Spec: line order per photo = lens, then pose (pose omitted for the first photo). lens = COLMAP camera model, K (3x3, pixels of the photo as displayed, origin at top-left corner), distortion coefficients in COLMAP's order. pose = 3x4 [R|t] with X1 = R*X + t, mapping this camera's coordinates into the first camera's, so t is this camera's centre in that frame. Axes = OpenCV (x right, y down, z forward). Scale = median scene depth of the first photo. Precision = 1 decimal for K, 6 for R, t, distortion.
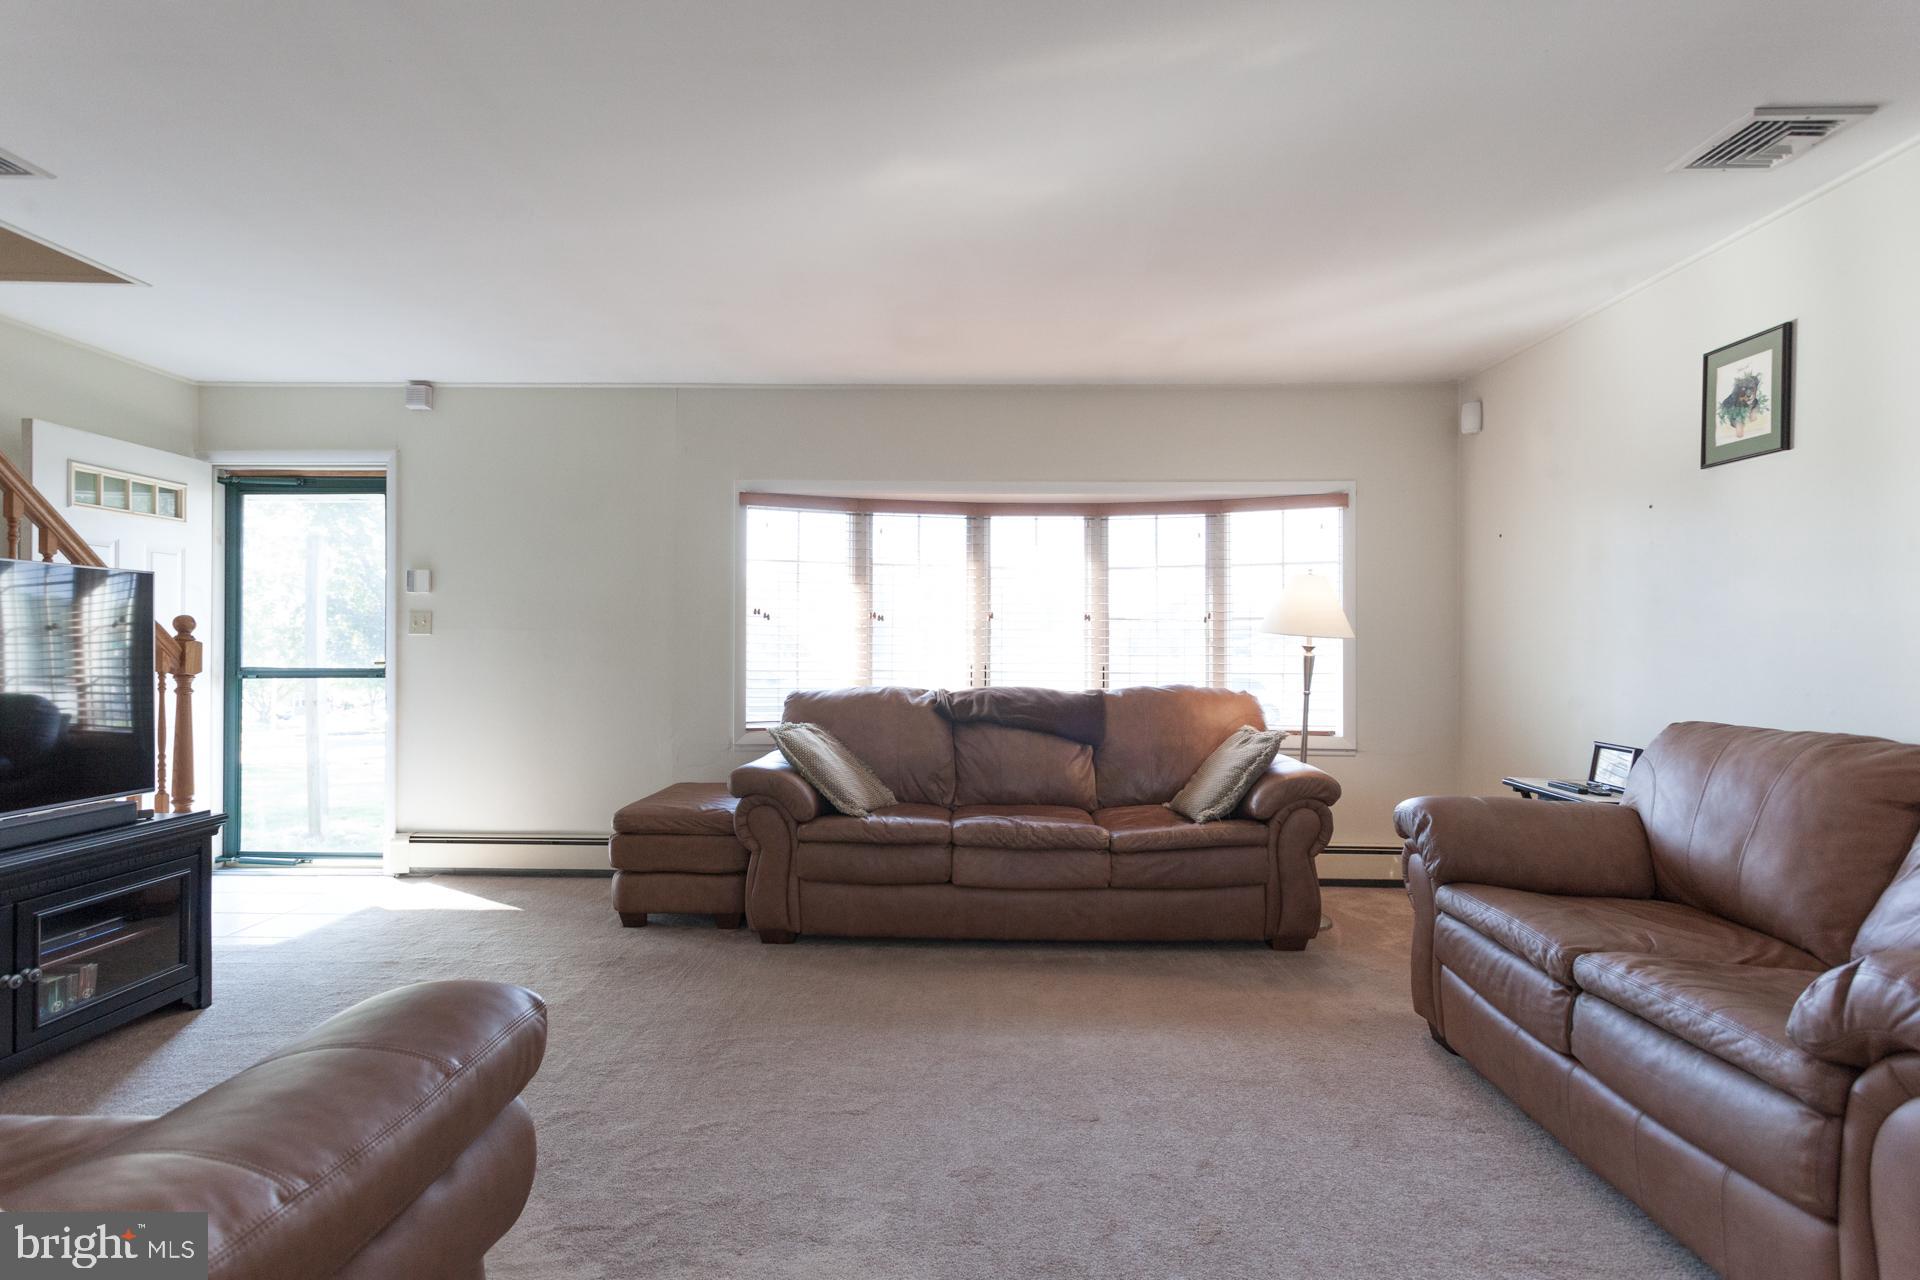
lens RADIAL K [[915.6, 0, 952.0], [0, 915.6, 639.1], [0, 0, 1]] dist [0.004451, 0.001037]
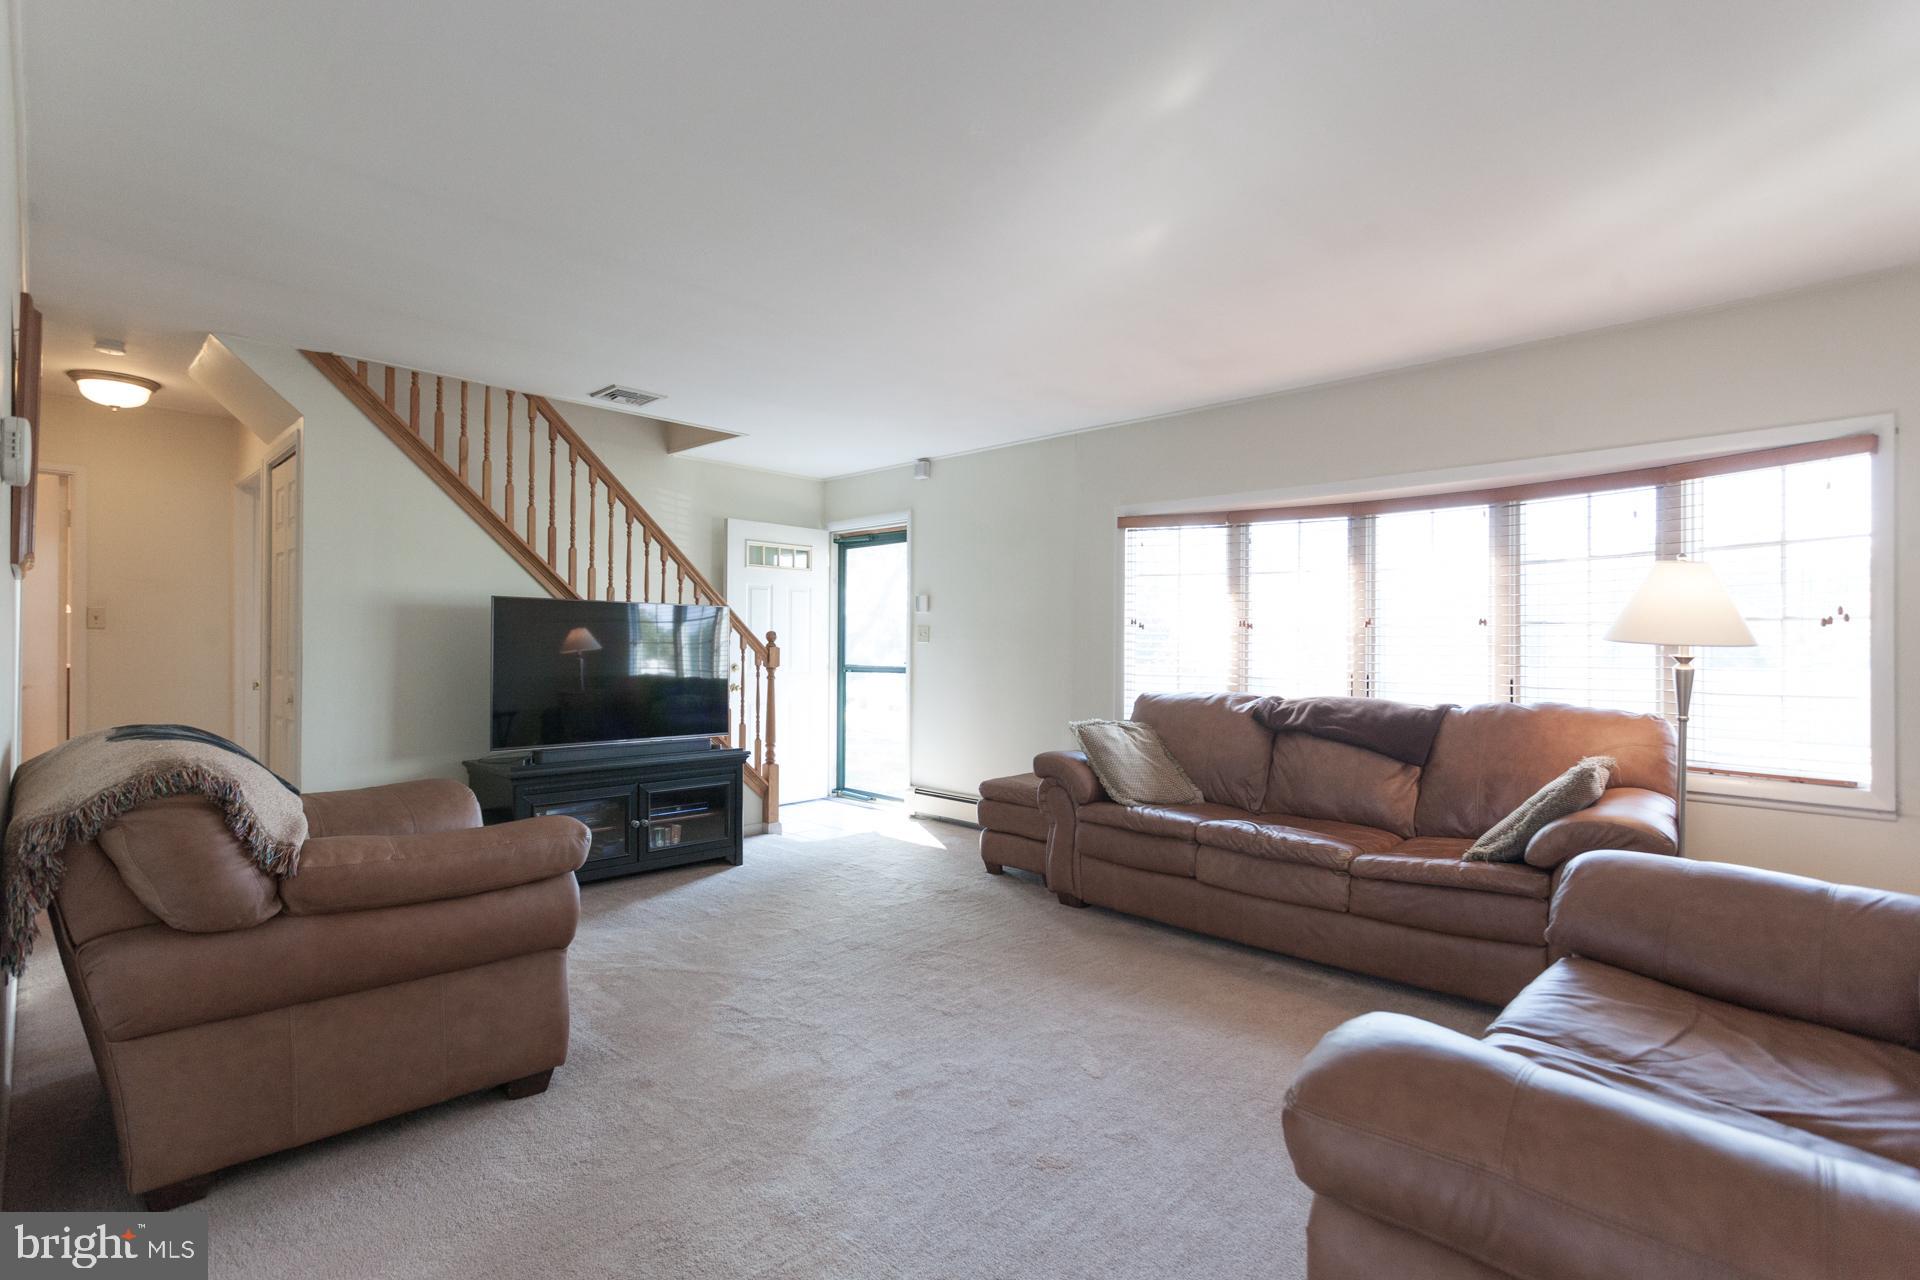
lens RADIAL K [[915.6, 0, 952.0], [0, 915.6, 639.1], [0, 0, 1]] dist [0.004451, 0.001037]
pose [[0.728160, -0.003863, -0.685396, 0.441547], [-0.002263, 0.999965, -0.008040, 0.000663], [0.685403, 0.007406, 0.728126, 0.035734]]
